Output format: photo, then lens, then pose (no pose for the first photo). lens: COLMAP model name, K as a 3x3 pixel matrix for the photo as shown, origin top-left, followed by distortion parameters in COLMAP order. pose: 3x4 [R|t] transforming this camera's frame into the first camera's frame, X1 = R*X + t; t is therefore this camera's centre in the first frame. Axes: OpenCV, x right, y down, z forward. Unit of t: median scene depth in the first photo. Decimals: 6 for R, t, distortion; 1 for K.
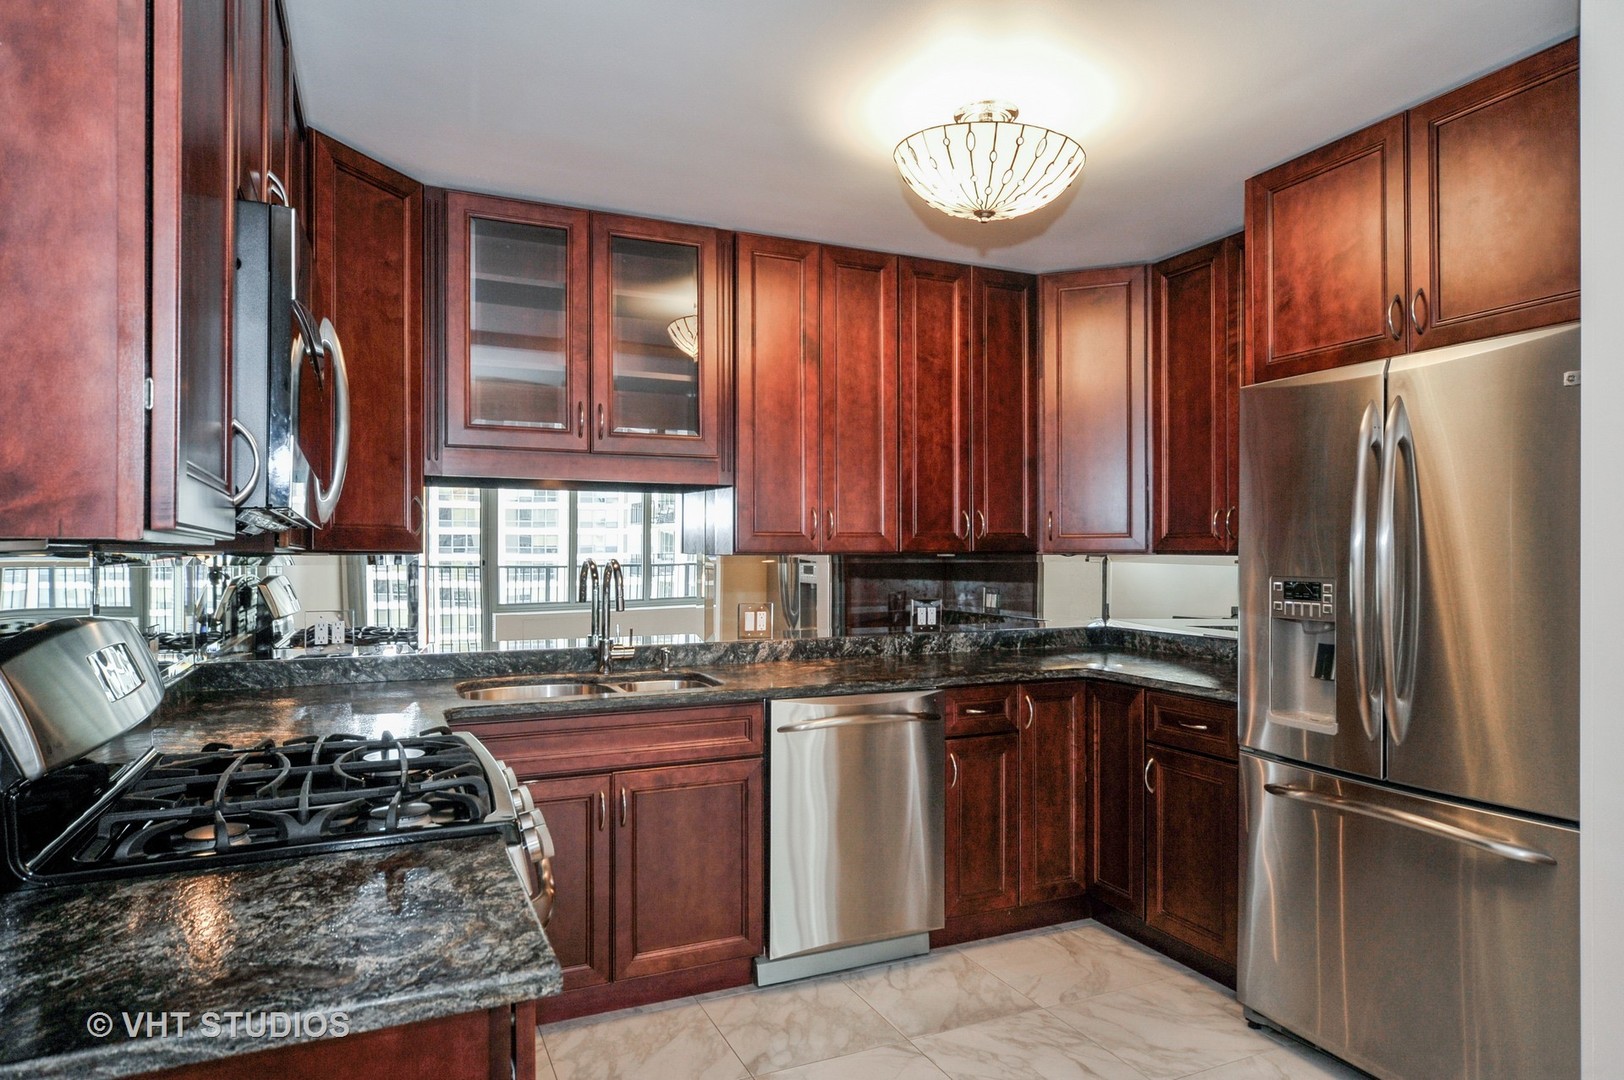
lens RADIAL K [[957.8, 0, 816.6], [0, 957.8, 546.7], [0, 0, 1]] dist [0.001773, 0.000171]
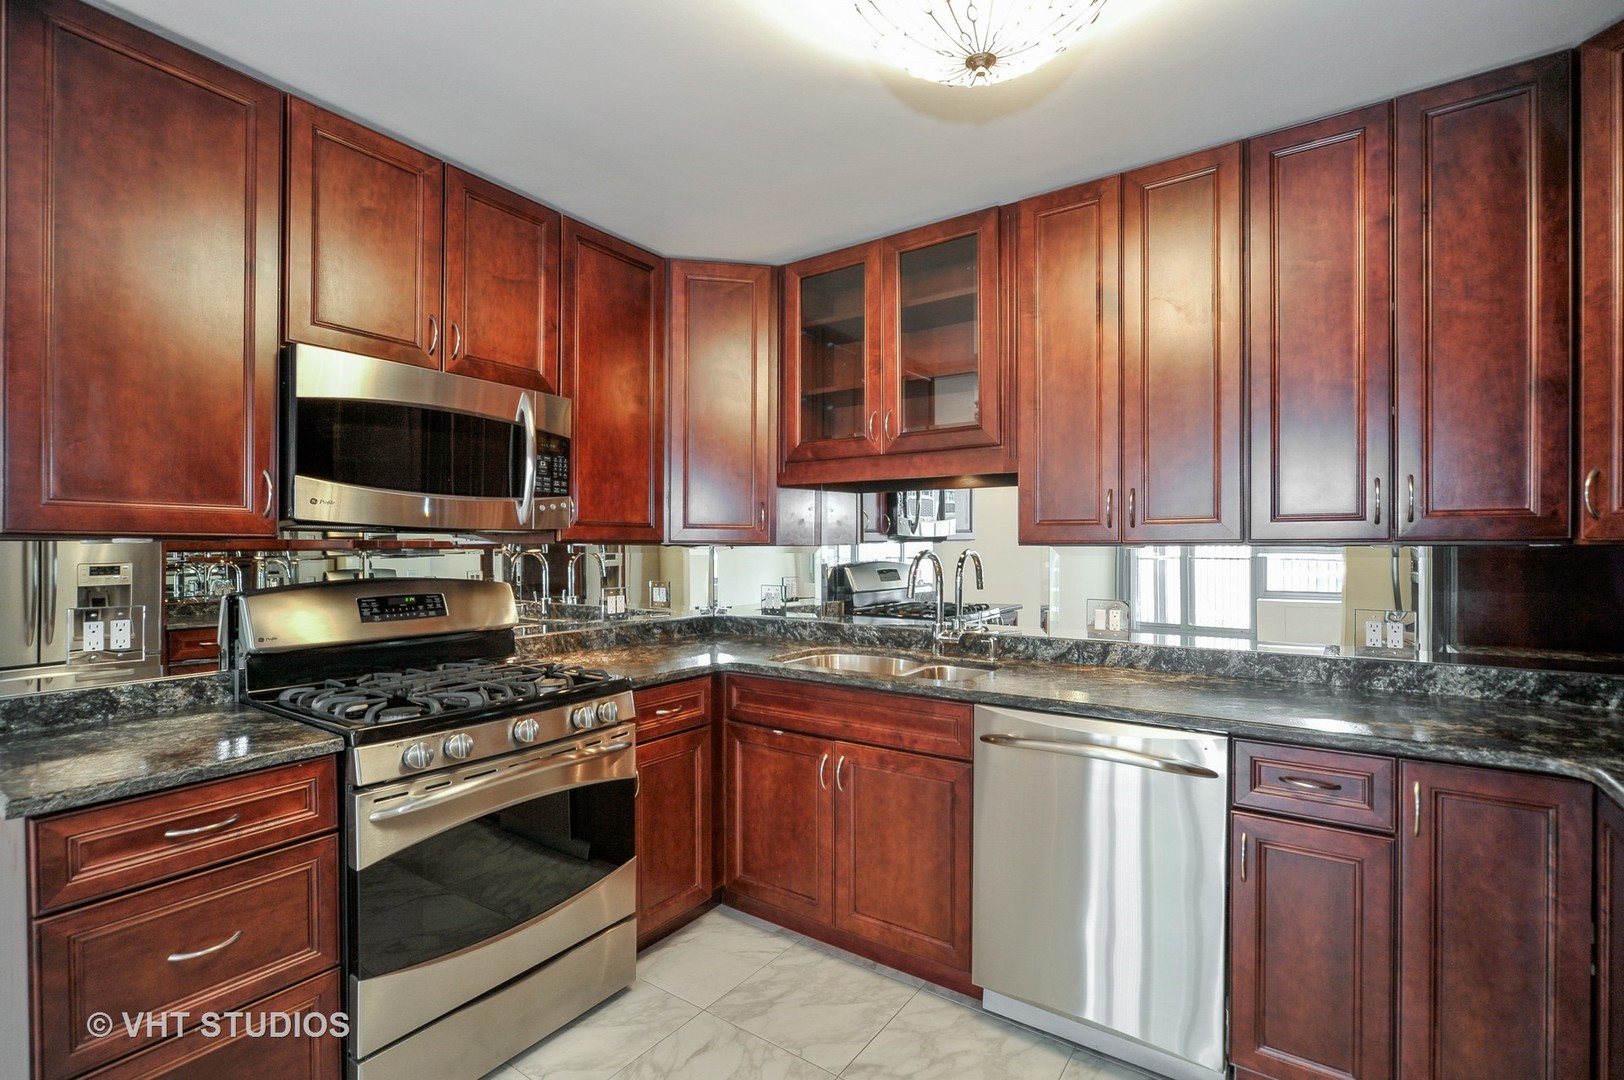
lens RADIAL K [[746.5, 0, 812.7], [0, 746.5, 547.7], [0, 0, 1]] dist [-0.004863, -0.000215]
pose [[0.508654, 0.001909, -0.860969, 0.433934], [0.008007, 0.999944, 0.006948, 0.003570], [0.860934, -0.010428, 0.508610, 0.446204]]
